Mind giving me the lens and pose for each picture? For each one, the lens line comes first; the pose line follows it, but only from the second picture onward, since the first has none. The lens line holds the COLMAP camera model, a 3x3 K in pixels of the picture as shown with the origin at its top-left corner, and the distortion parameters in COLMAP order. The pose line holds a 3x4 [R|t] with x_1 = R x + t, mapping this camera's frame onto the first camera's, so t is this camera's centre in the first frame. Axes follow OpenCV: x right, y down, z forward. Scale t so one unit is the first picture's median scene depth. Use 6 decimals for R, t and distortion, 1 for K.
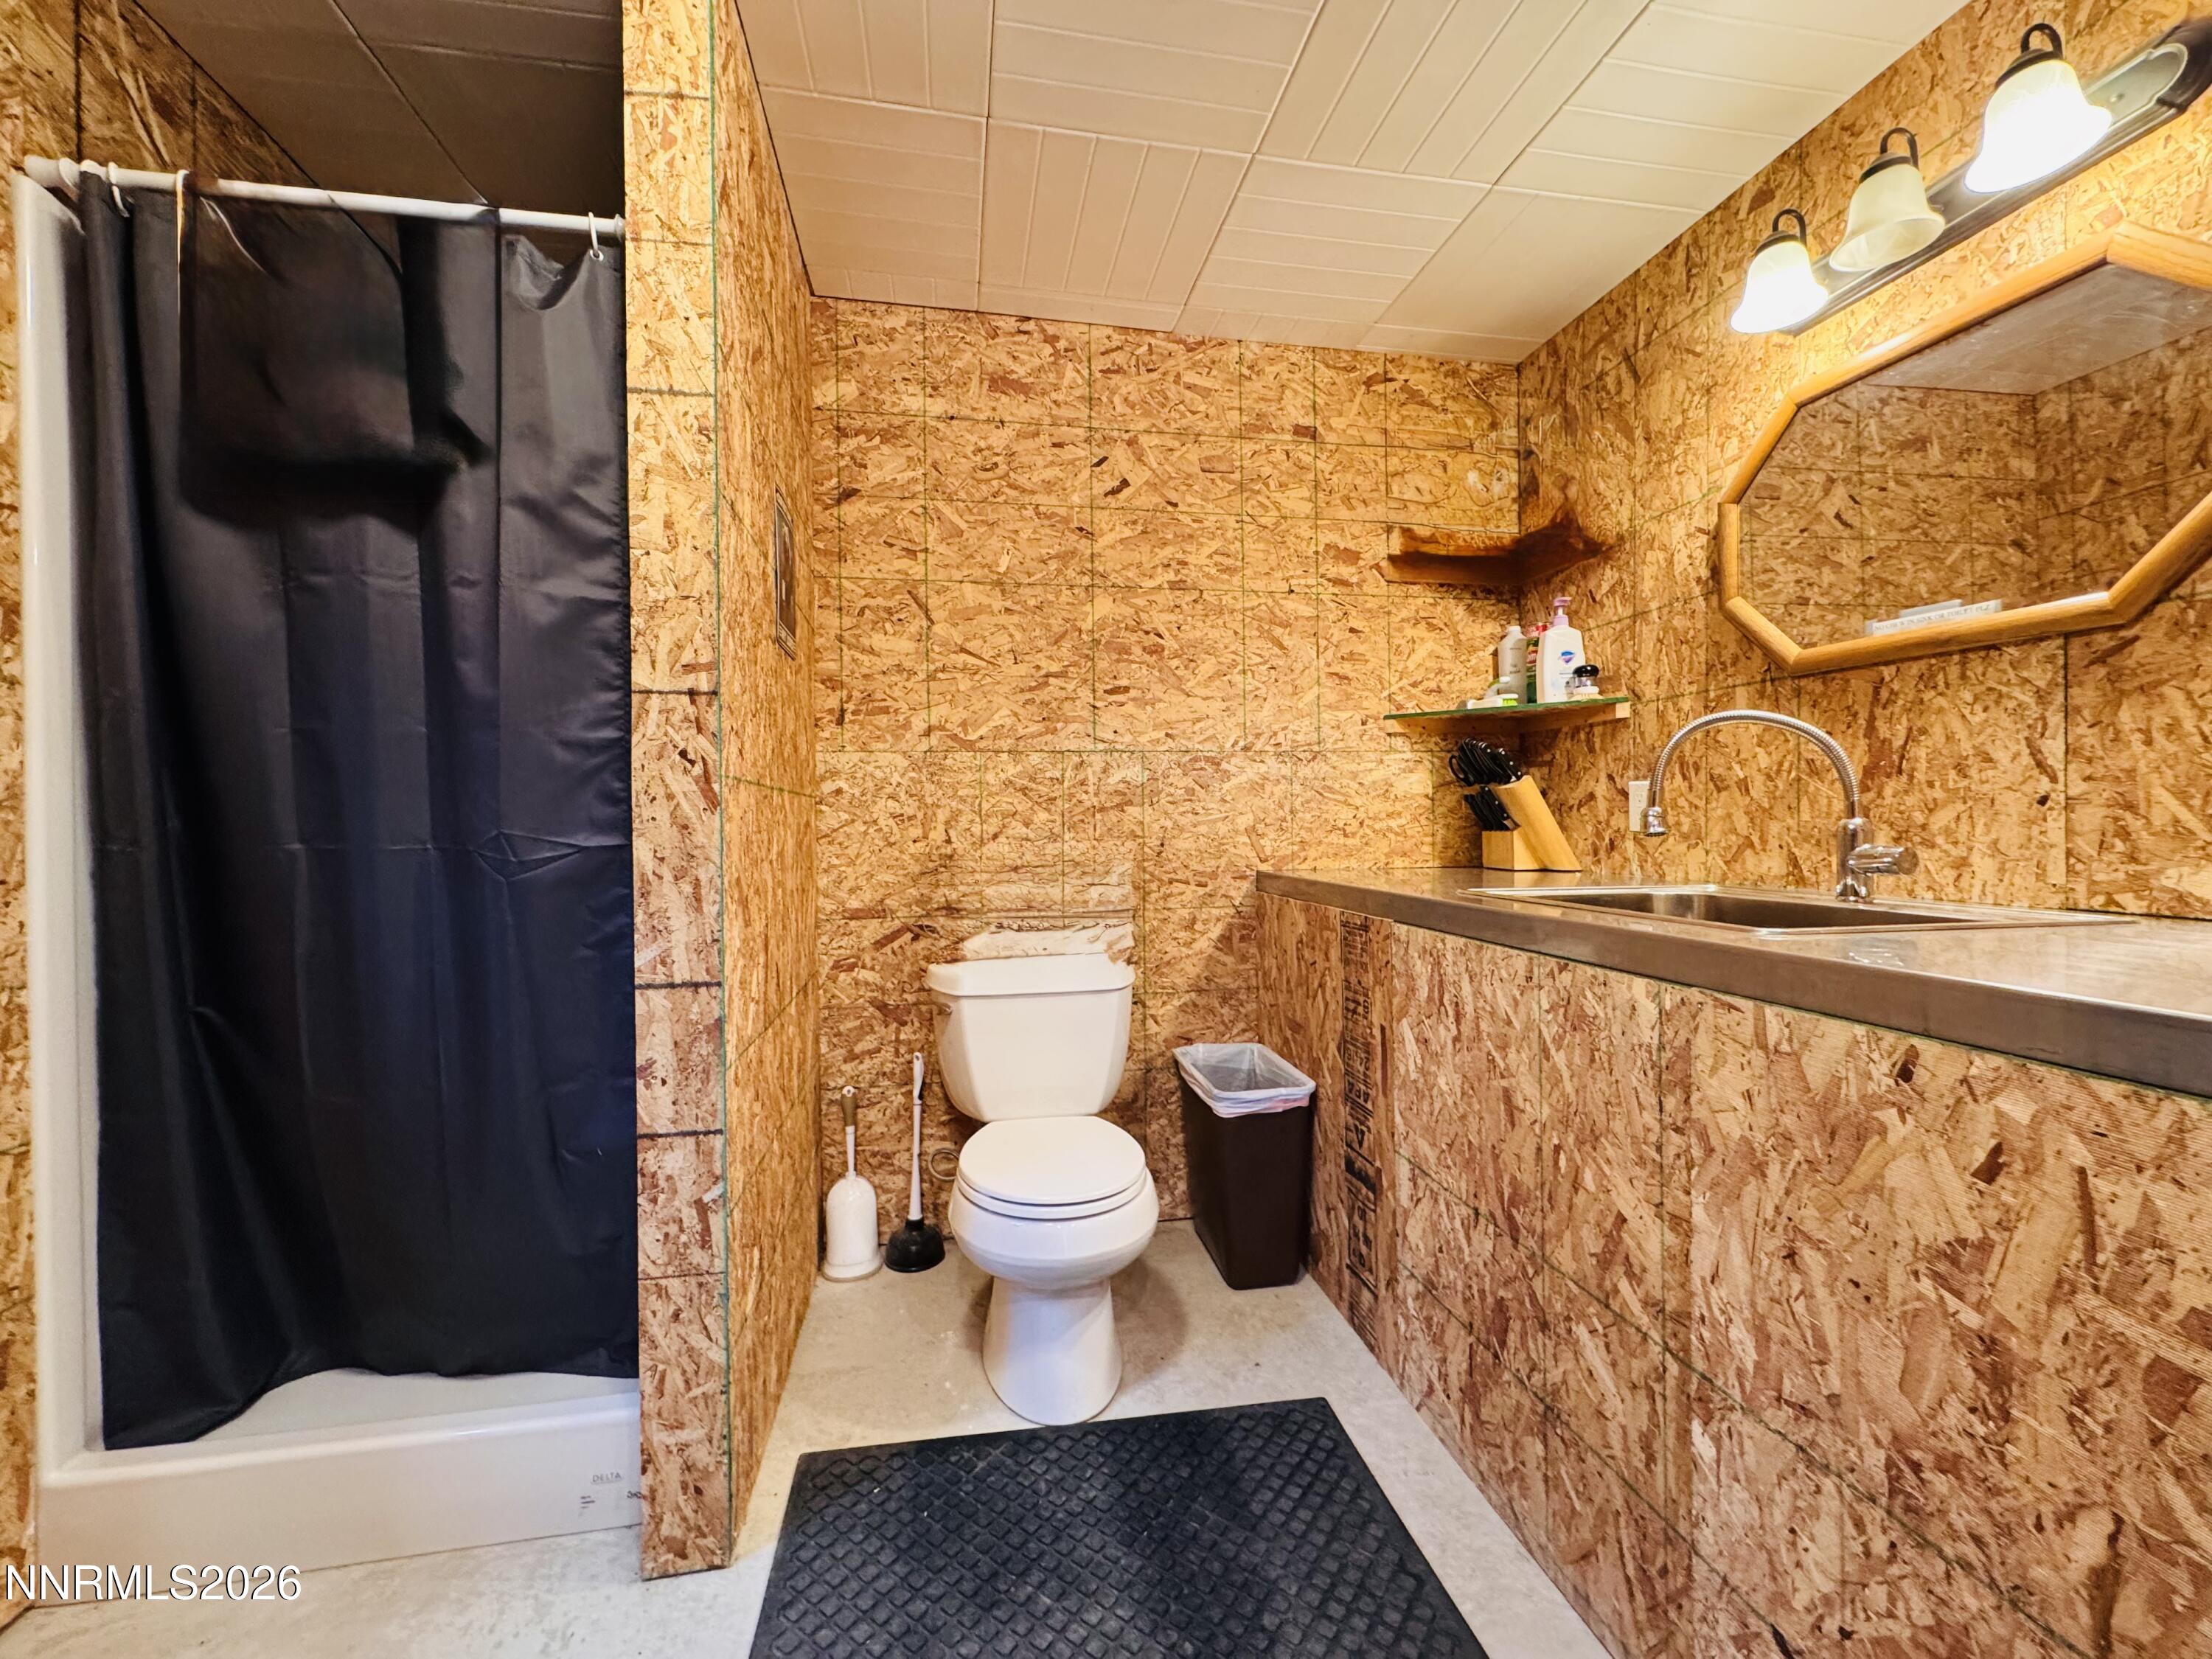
lens RADIAL K [[880.8, 0, 1104.8], [0, 880.8, 827.4], [0, 0, 1]] dist [-0.000625, -0.000476]
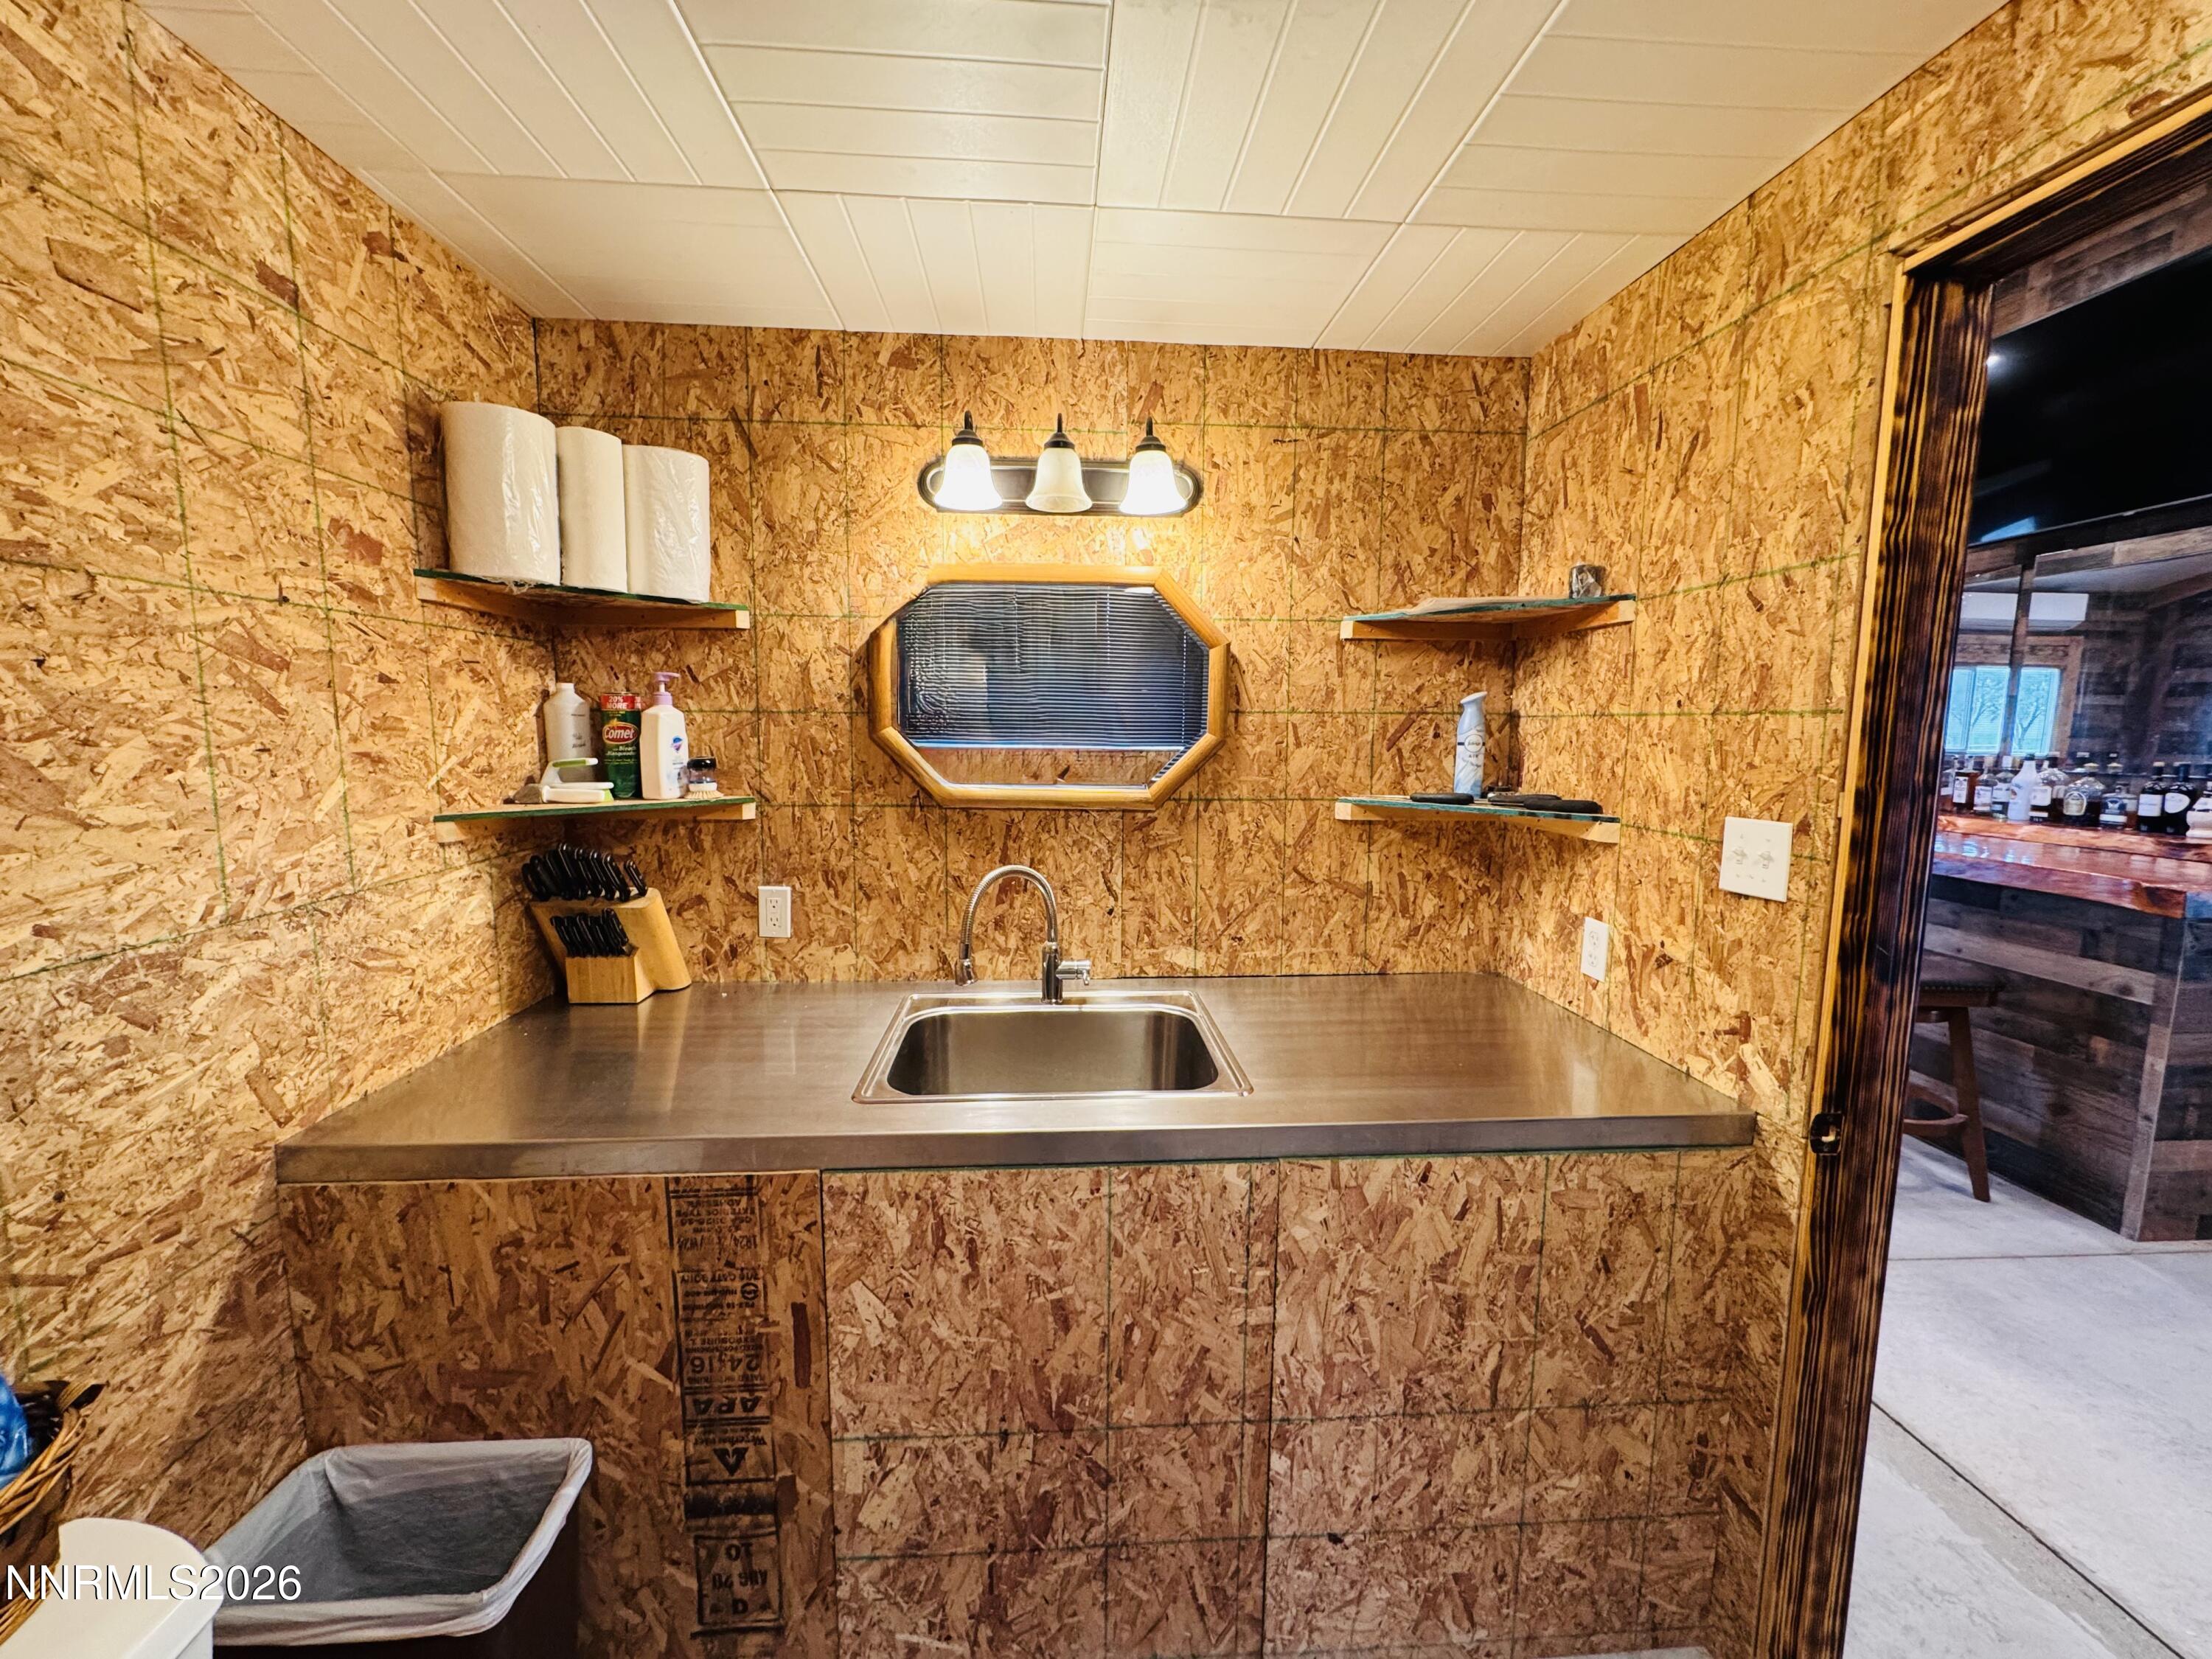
lens RADIAL K [[880.8, 0, 1105.5], [0, 880.8, 827.8], [0, 0, 1]] dist [-0.000625, -0.000476]
pose [[0.106670, -0.106581, 0.988566, -0.351965], [-0.003605, 0.994190, 0.107576, -0.257654], [-0.994288, -0.015039, 0.105666, 0.621006]]
